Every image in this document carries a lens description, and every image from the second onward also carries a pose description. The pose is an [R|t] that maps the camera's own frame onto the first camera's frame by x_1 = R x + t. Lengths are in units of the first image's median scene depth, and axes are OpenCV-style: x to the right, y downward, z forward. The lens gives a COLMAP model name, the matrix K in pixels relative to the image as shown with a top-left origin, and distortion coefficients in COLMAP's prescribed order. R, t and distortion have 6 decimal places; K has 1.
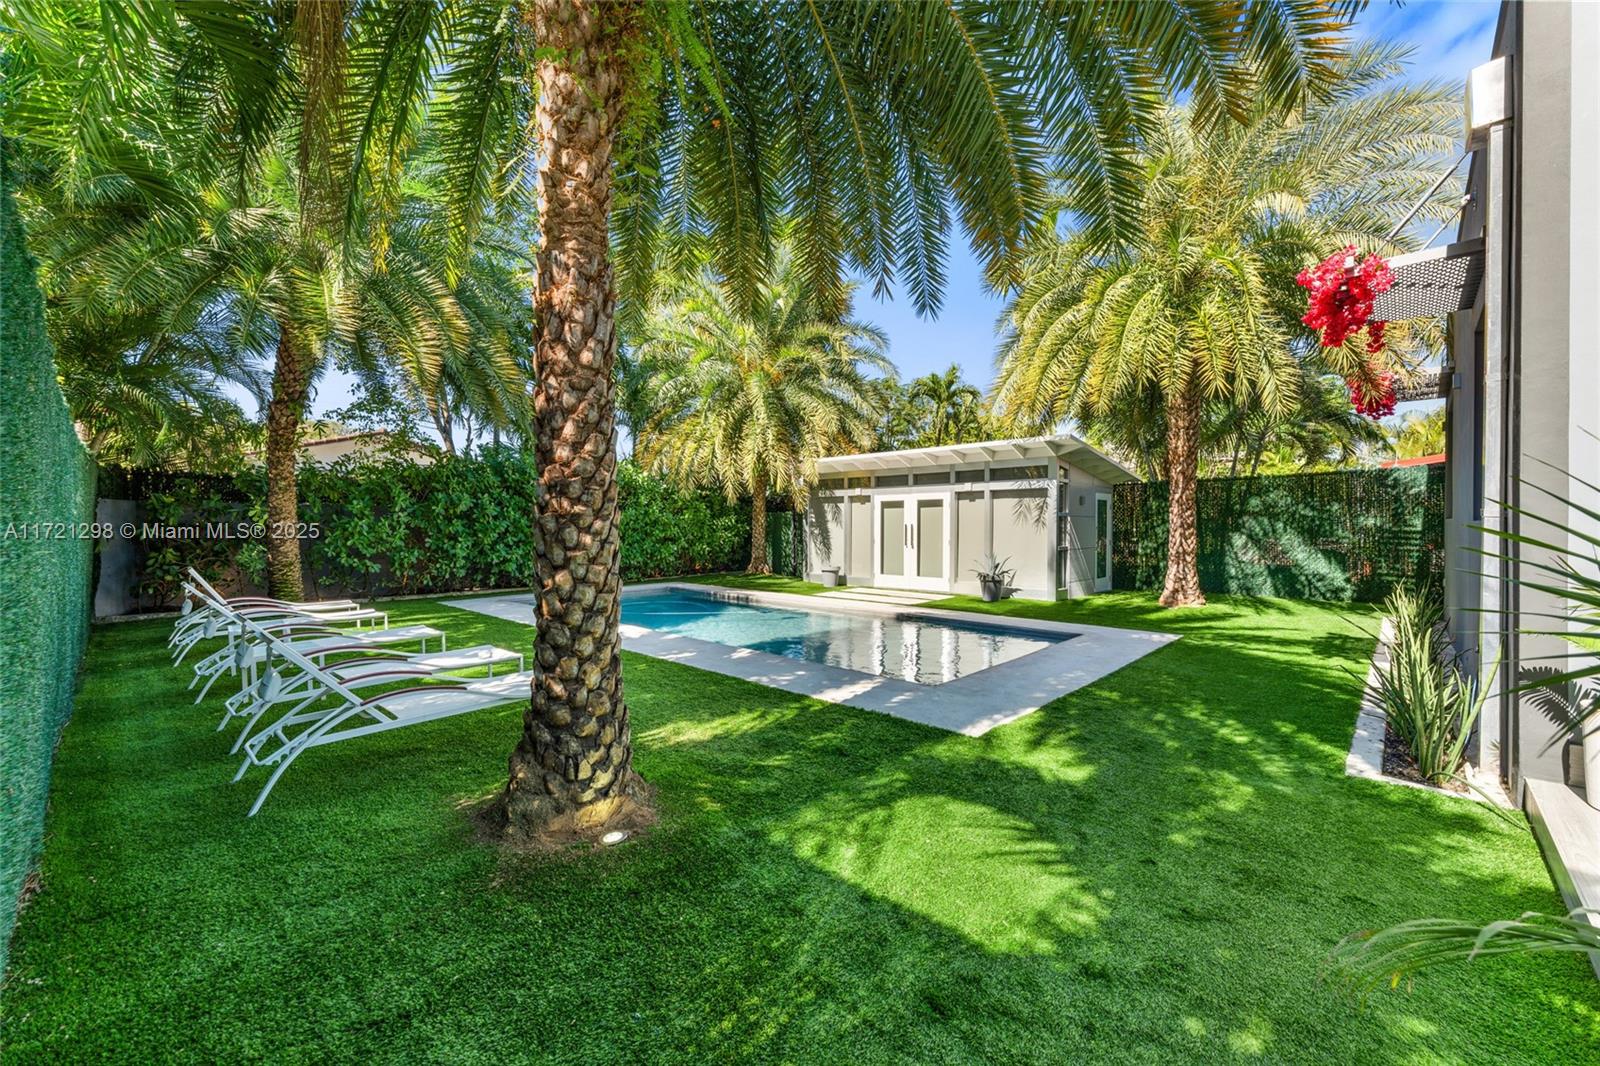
lens RADIAL K [[626.2, 0, 800.0], [0, 626.2, 533.0], [0, 0, 1]] dist [0.007862, -0.000008]
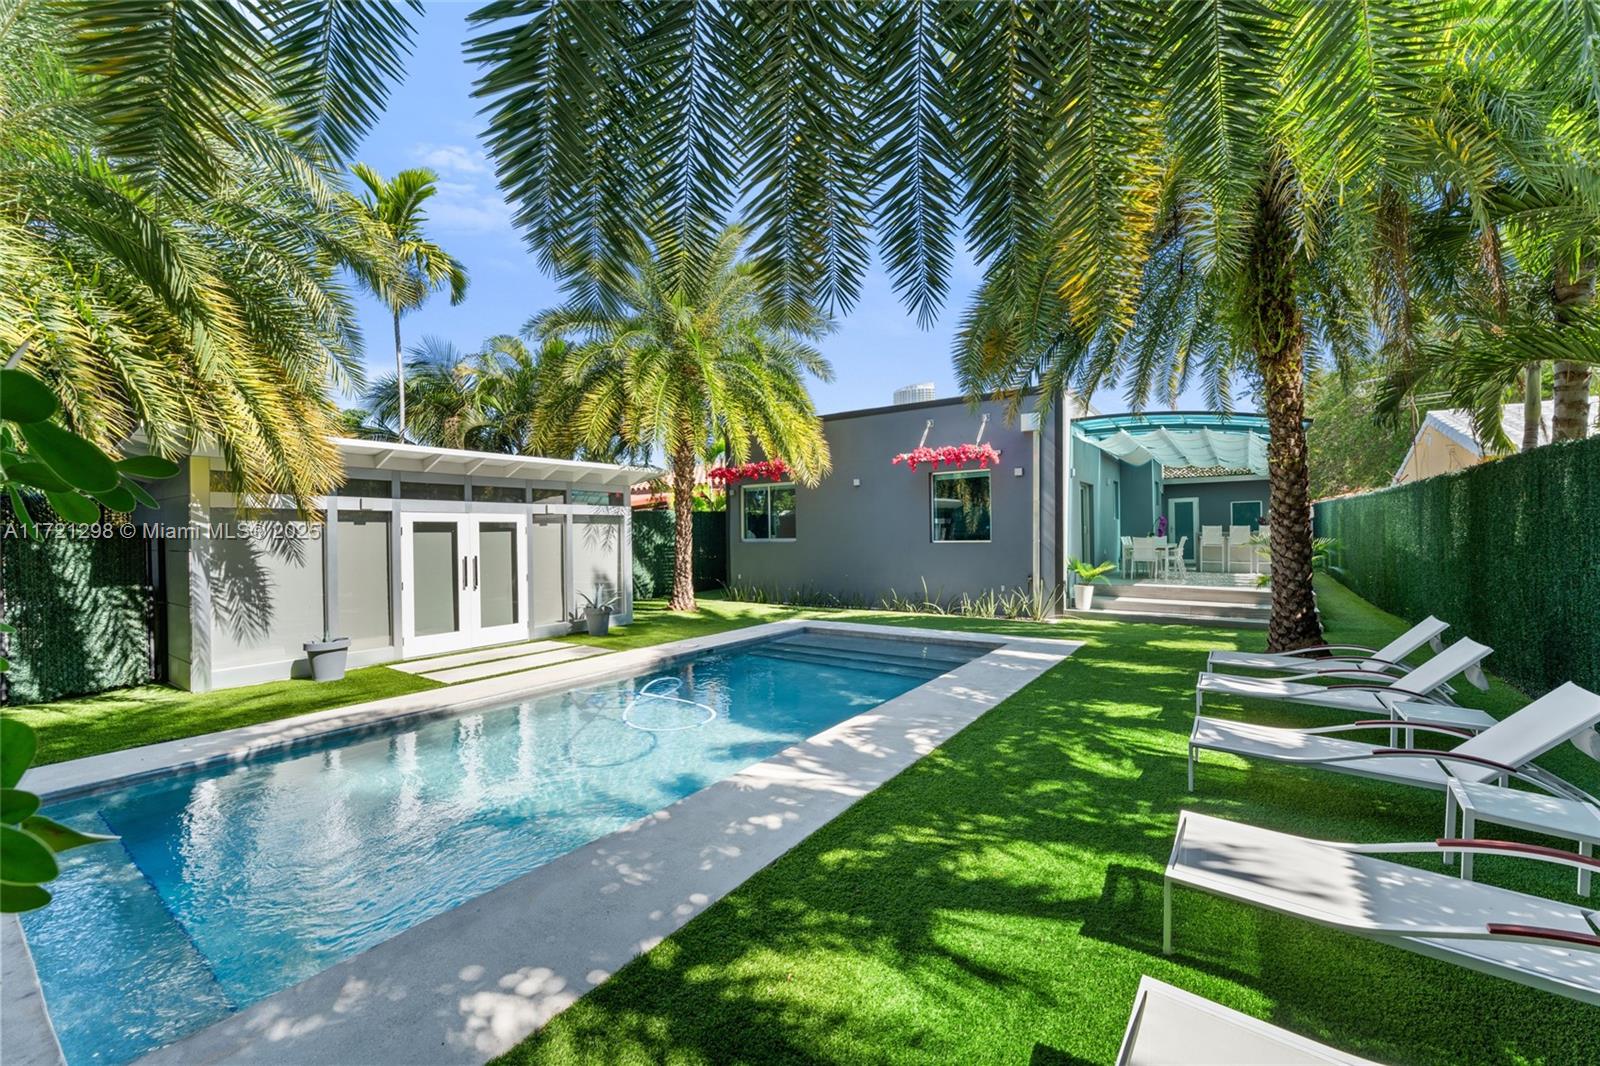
lens RADIAL K [[626.2, 0, 800.0], [0, 626.2, 533.0], [0, 0, 1]] dist [0.007862, -0.000008]
pose [[-0.132039, -0.001583, 0.991243, -0.618484], [0.016204, 0.999862, 0.003755, -0.038847], [-0.991112, 0.016558, -0.131995, 0.782930]]
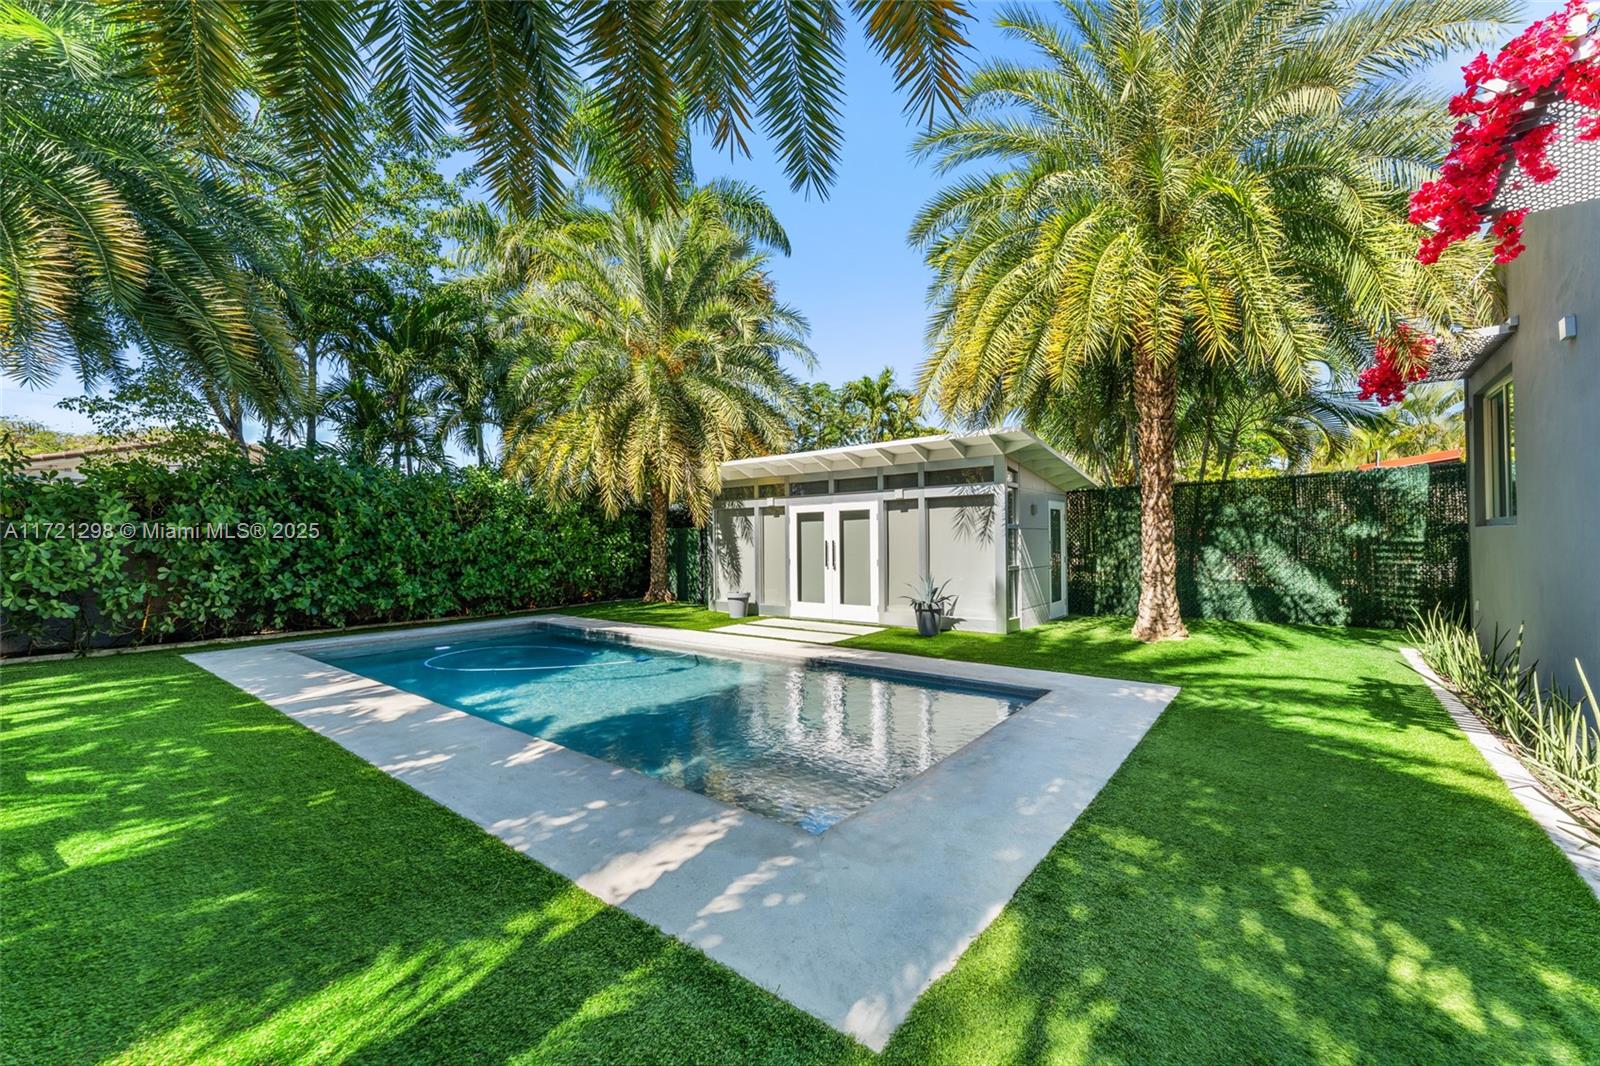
lens RADIAL K [[626.2, 0, 800.0], [0, 626.2, 533.0], [0, 0, 1]] dist [0.007862, -0.000008]
pose [[0.995954, -0.009766, 0.089327, 0.066146], [0.012182, 0.999573, -0.026543, -0.002687], [-0.089030, 0.027524, 0.995649, 0.198554]]
